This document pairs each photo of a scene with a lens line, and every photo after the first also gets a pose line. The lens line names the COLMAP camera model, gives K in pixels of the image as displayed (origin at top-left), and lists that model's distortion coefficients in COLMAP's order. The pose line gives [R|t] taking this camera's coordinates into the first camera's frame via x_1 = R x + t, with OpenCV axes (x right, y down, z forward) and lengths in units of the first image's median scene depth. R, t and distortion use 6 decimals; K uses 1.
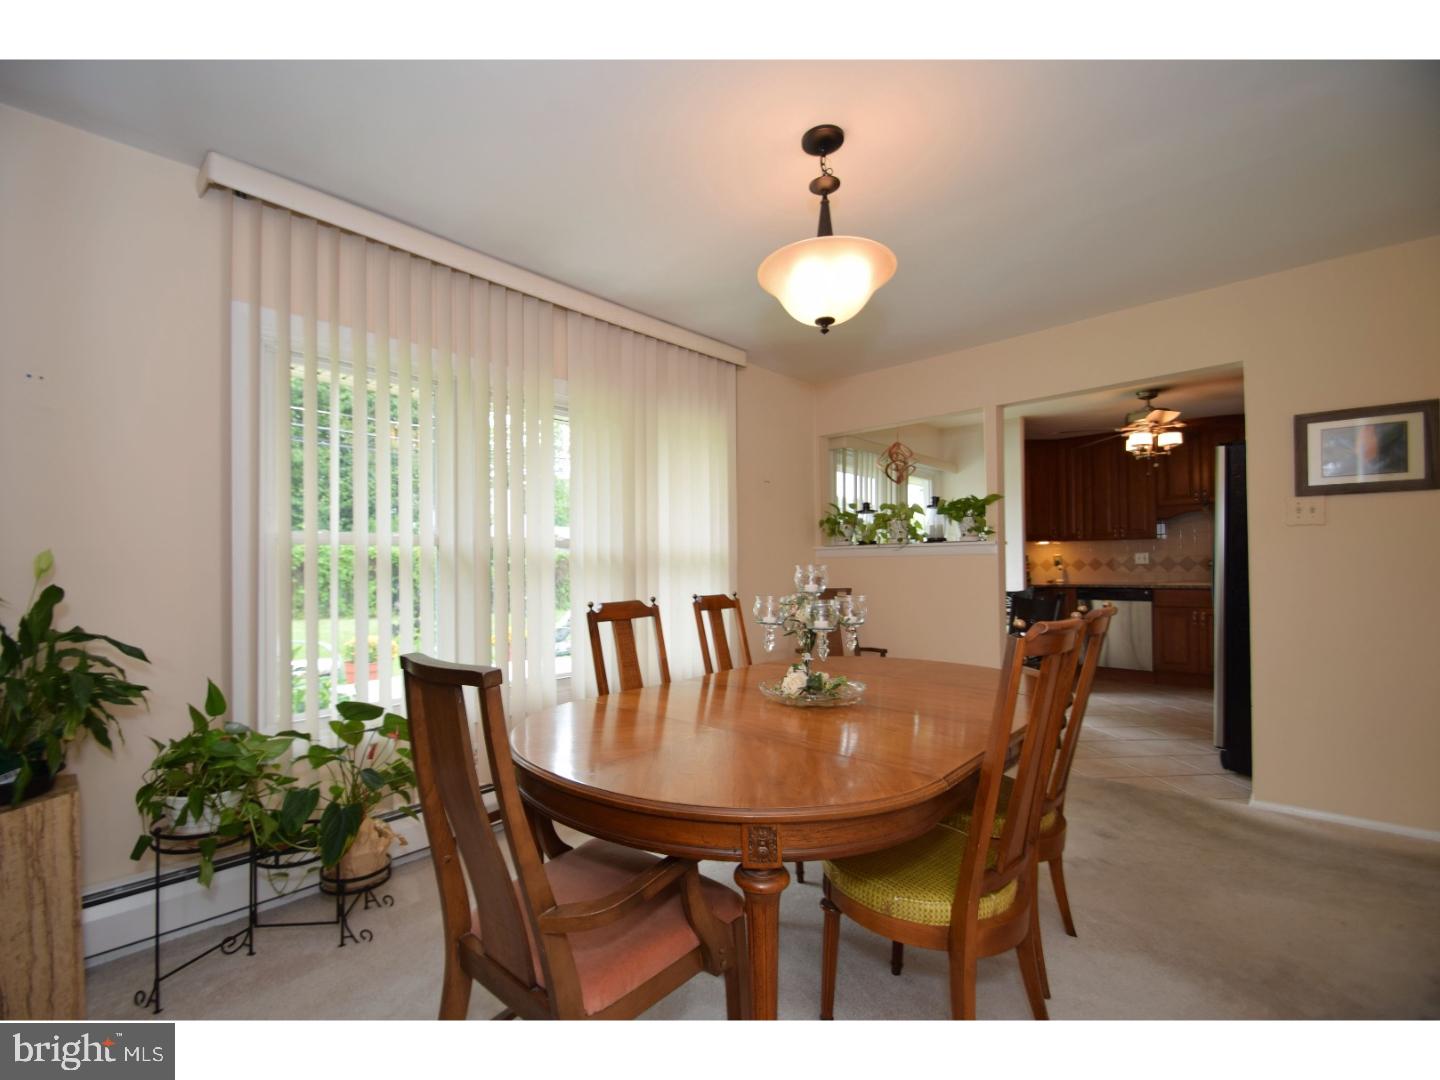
lens RADIAL K [[624.2, 0, 678.2], [0, 624.2, 557.8], [0, 0, 1]] dist [-0.010765, -0.000324]
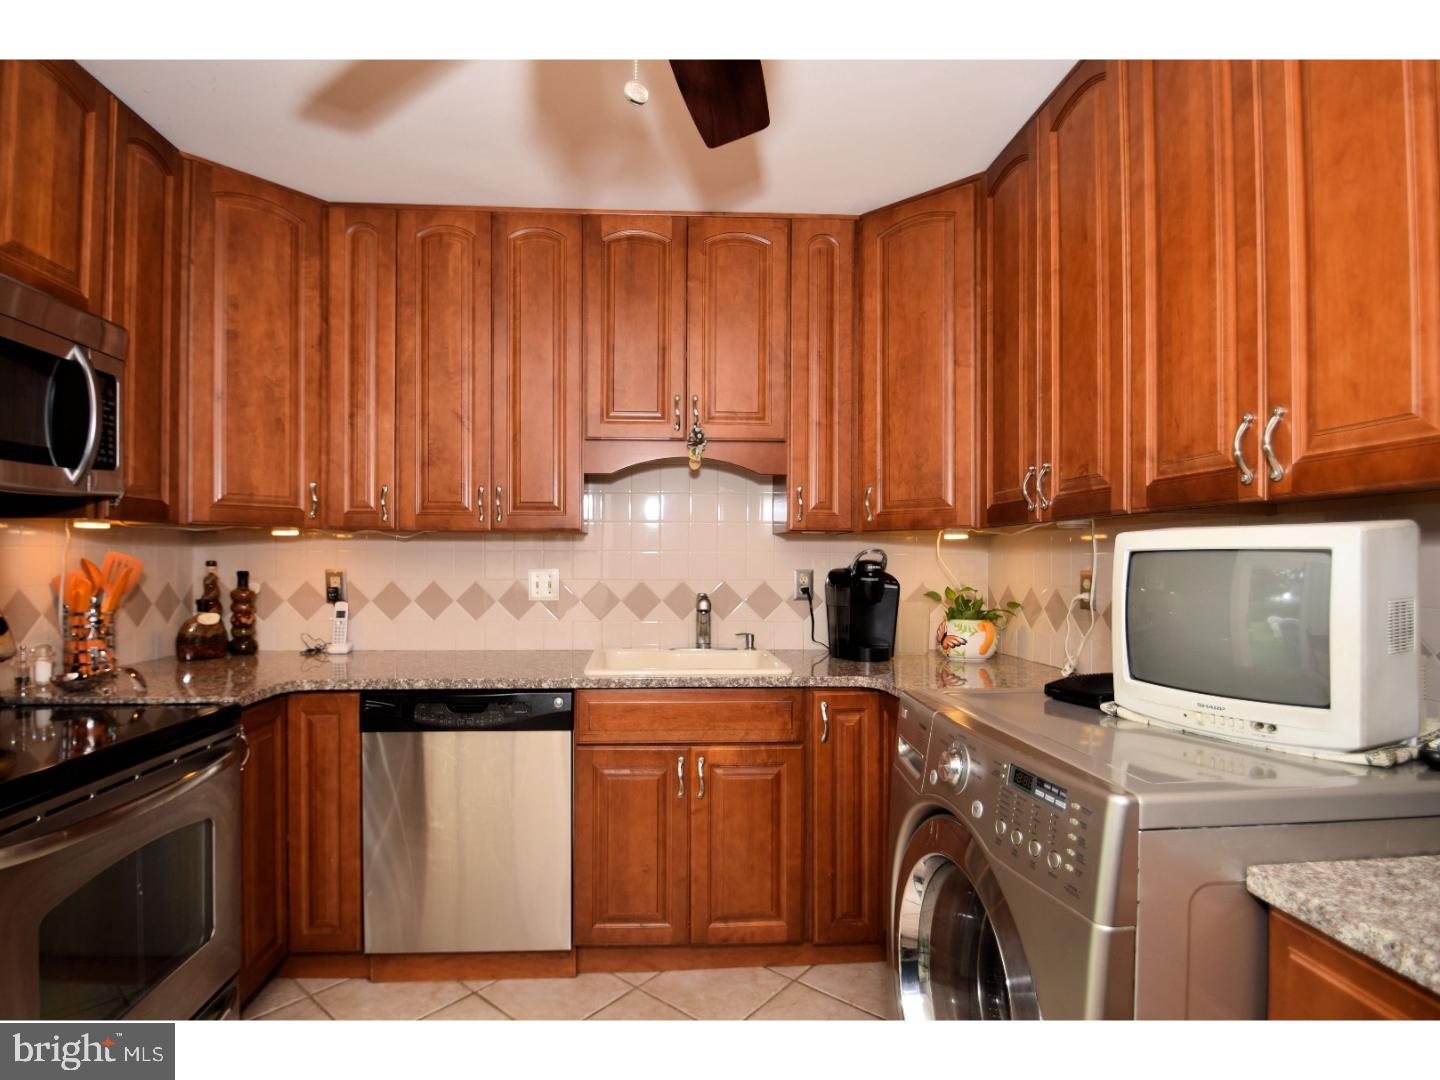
lens RADIAL K [[731.2, 0, 683.2], [0, 731.2, 561.9], [0, 0, 1]] dist [-0.021847, -0.000390]
pose [[0.664049, 0.006113, 0.747664, 0.484367], [-0.017882, 0.999810, 0.007708, -0.017522], [-0.747476, -0.018488, 0.664032, 0.659537]]
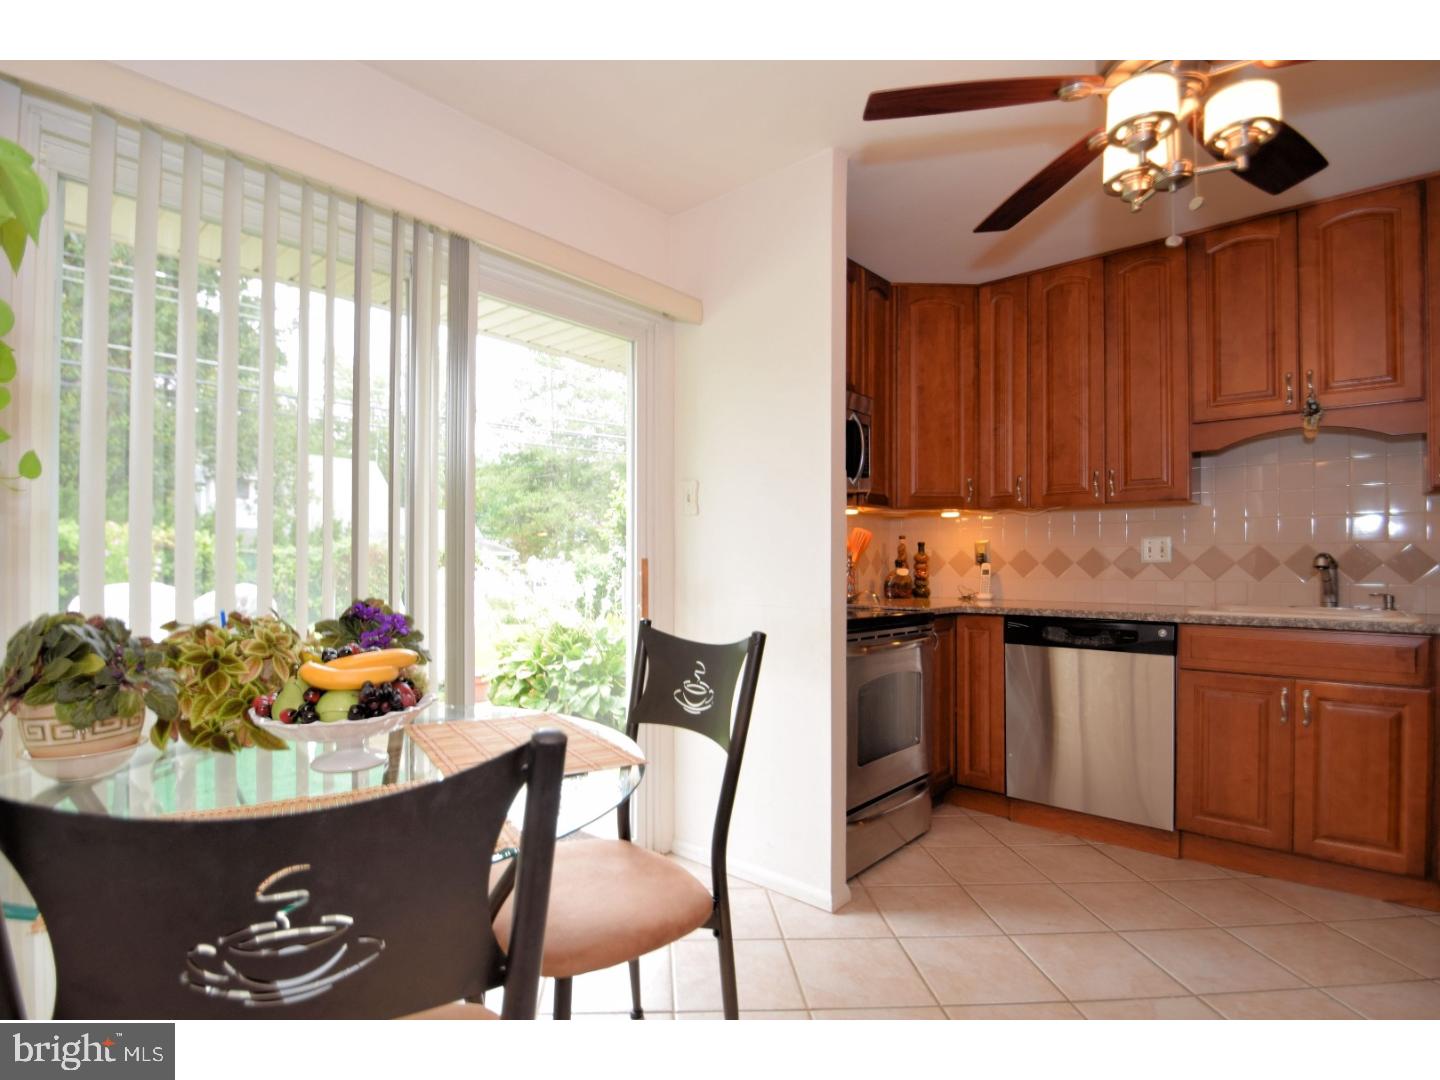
lens RADIAL K [[721.9, 0, 691.4], [0, 721.9, 560.4], [0, 0, 1]] dist [0.015187, -0.021559]
pose [[0.998668, 0.007600, 0.051037, 0.398878], [-0.008209, 0.999897, 0.011744, 0.005569], [-0.050943, -0.012147, 0.998628, 0.512889]]
